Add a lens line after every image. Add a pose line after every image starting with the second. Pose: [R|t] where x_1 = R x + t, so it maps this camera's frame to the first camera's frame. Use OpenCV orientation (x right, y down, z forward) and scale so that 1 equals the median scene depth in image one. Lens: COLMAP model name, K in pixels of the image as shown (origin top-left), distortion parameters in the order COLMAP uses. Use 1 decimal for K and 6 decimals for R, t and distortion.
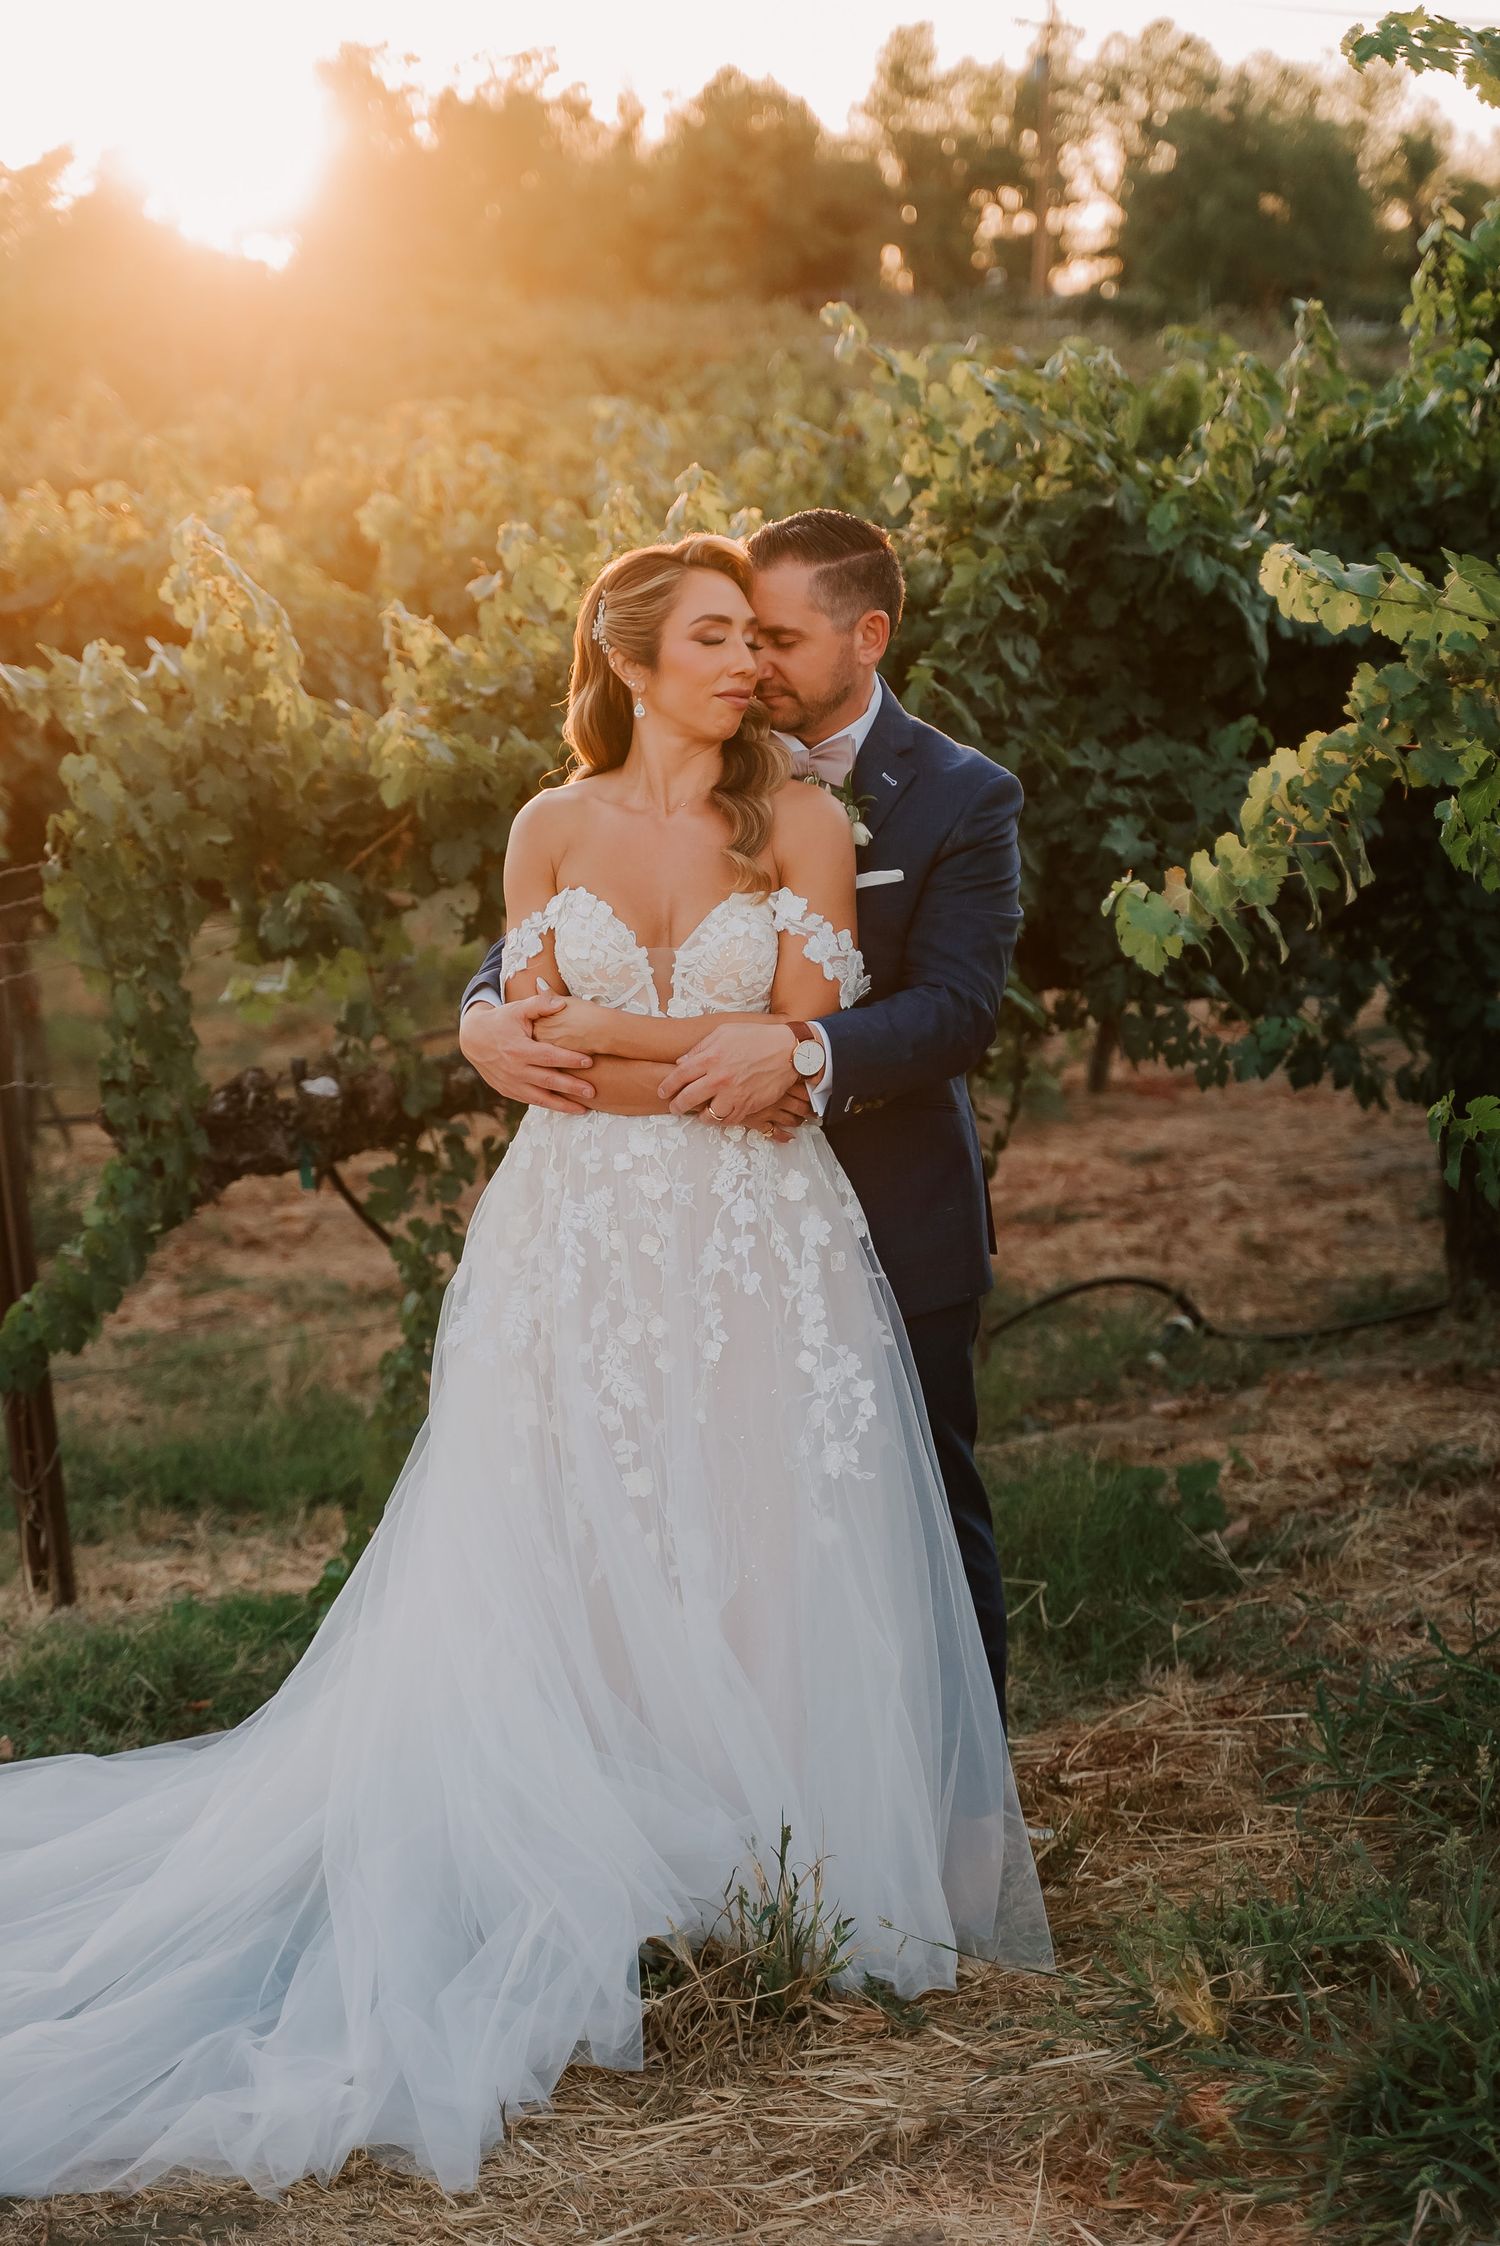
lens RADIAL K [[4343.3, 0, 750.0], [0, 4343.3, 1123.0], [0, 0, 1]] dist [0.077573, 1.899761]
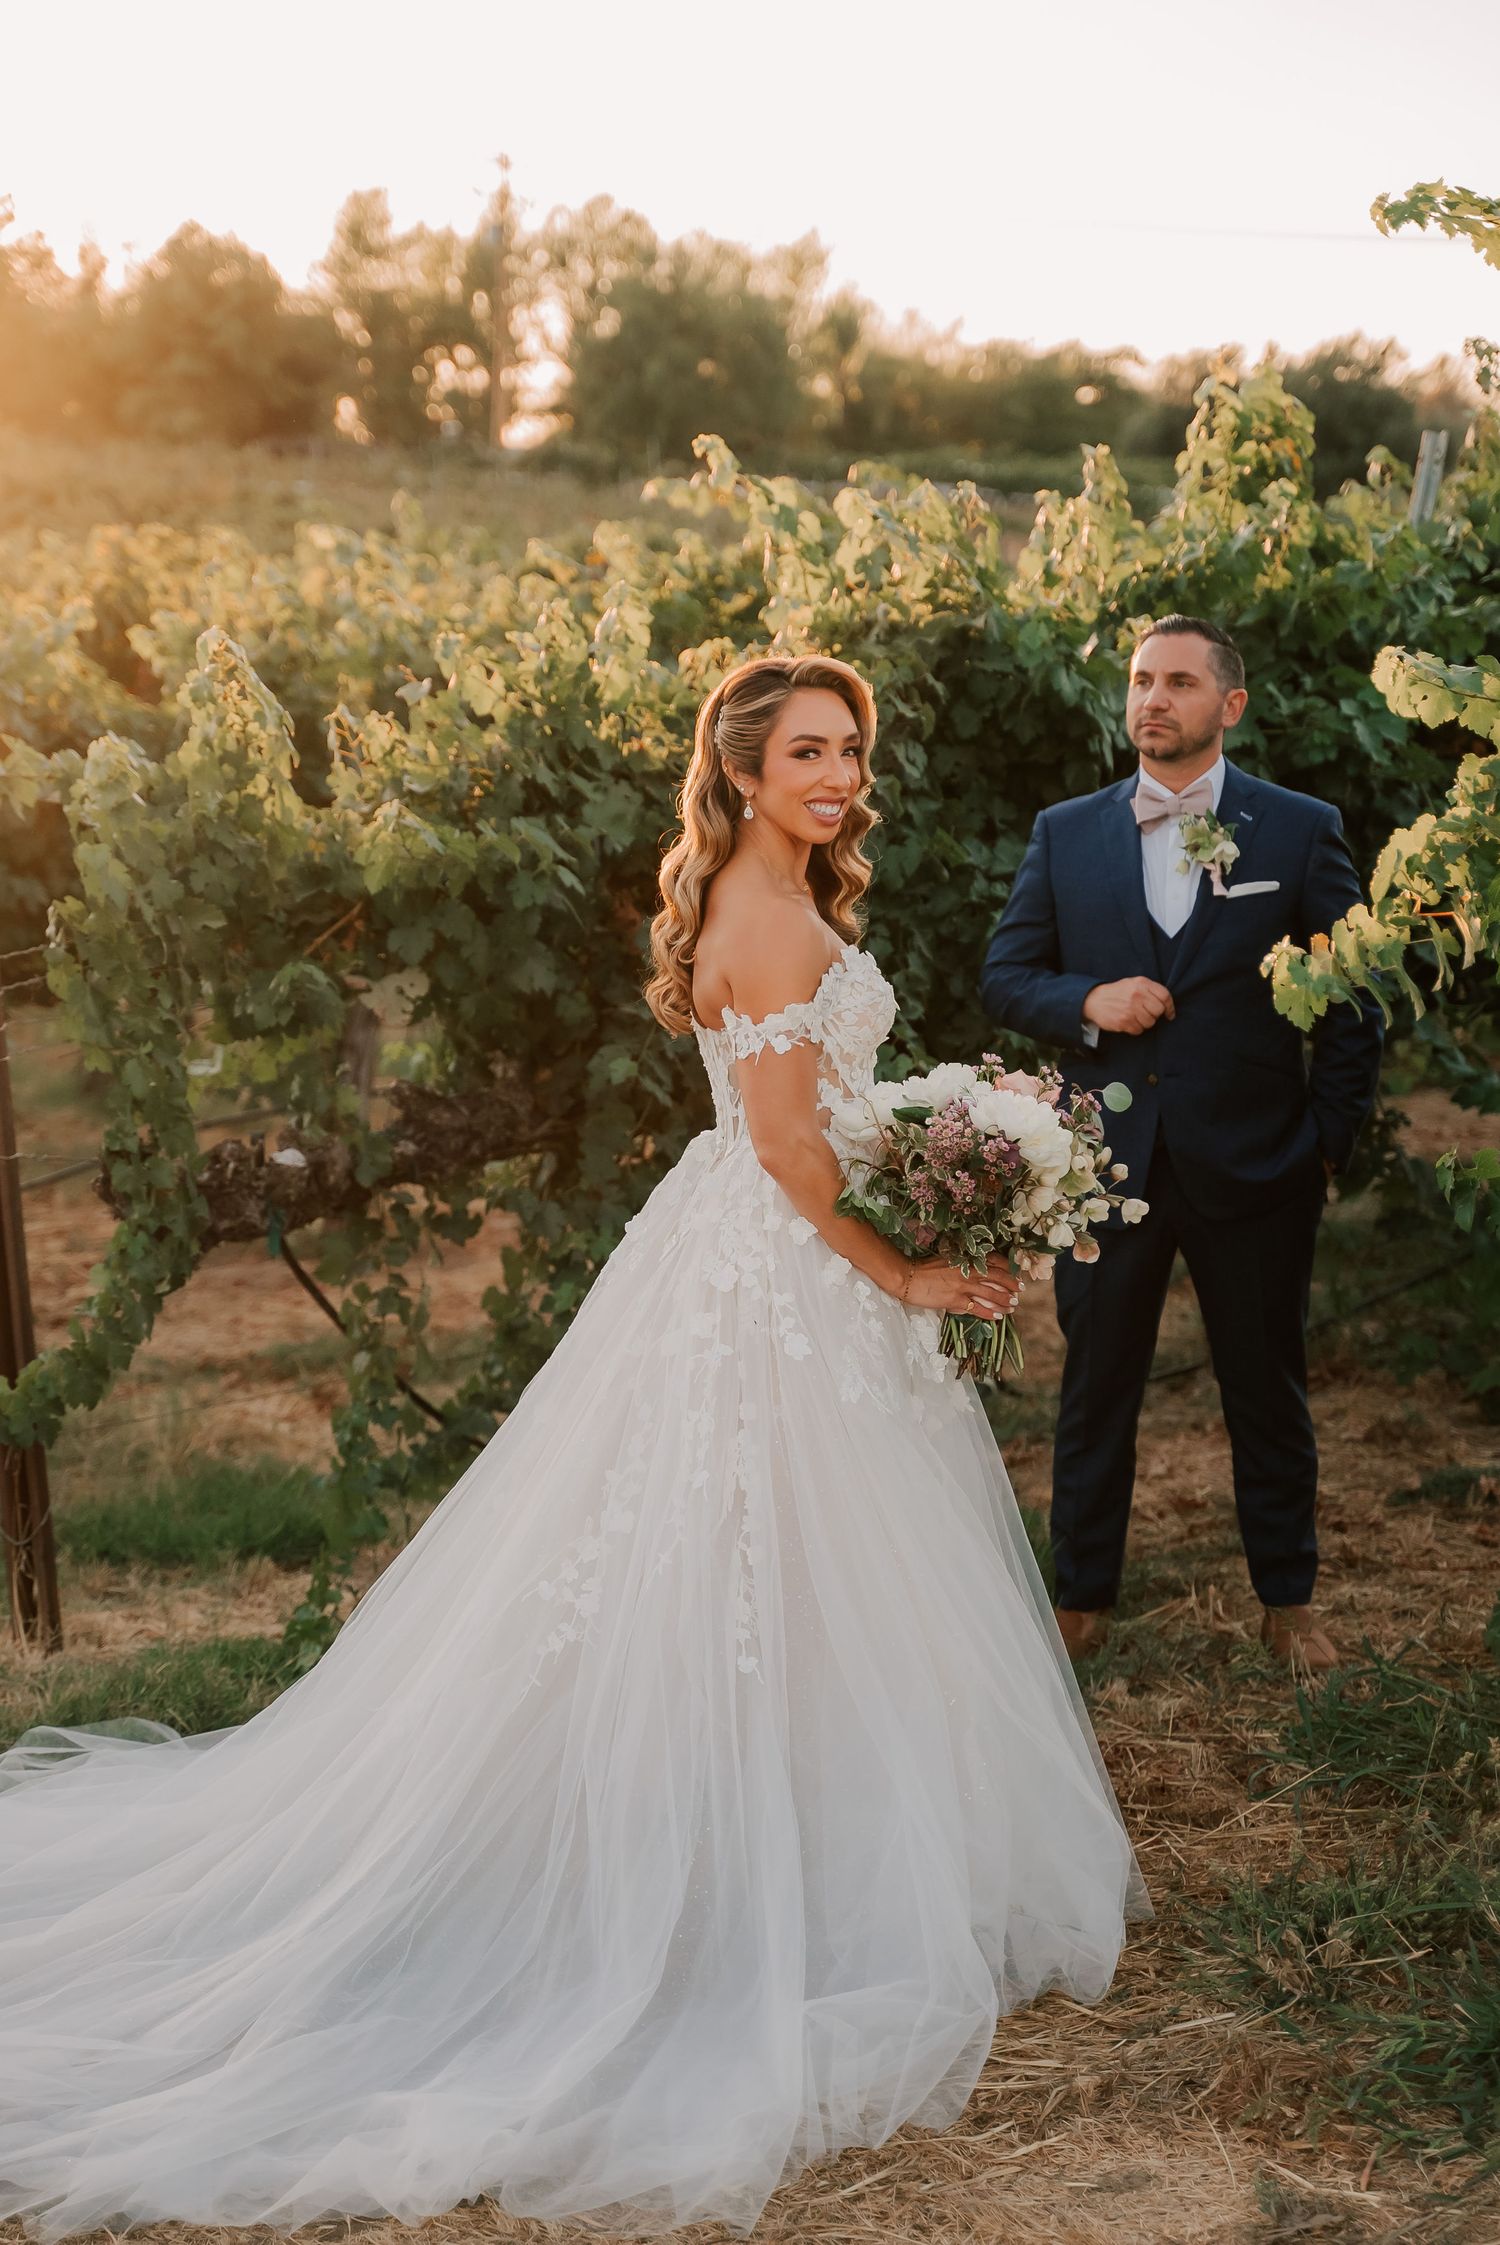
lens RADIAL K [[4136.3, 0, 750.0], [0, 4136.3, 1122.5], [0, 0, 1]] dist [0.207163, 0.249757]
pose [[0.991979, -0.003248, 0.126358, -0.117745], [0.006568, 0.999644, -0.025862, 0.010261], [-0.126229, 0.026484, 0.991648, -0.021787]]
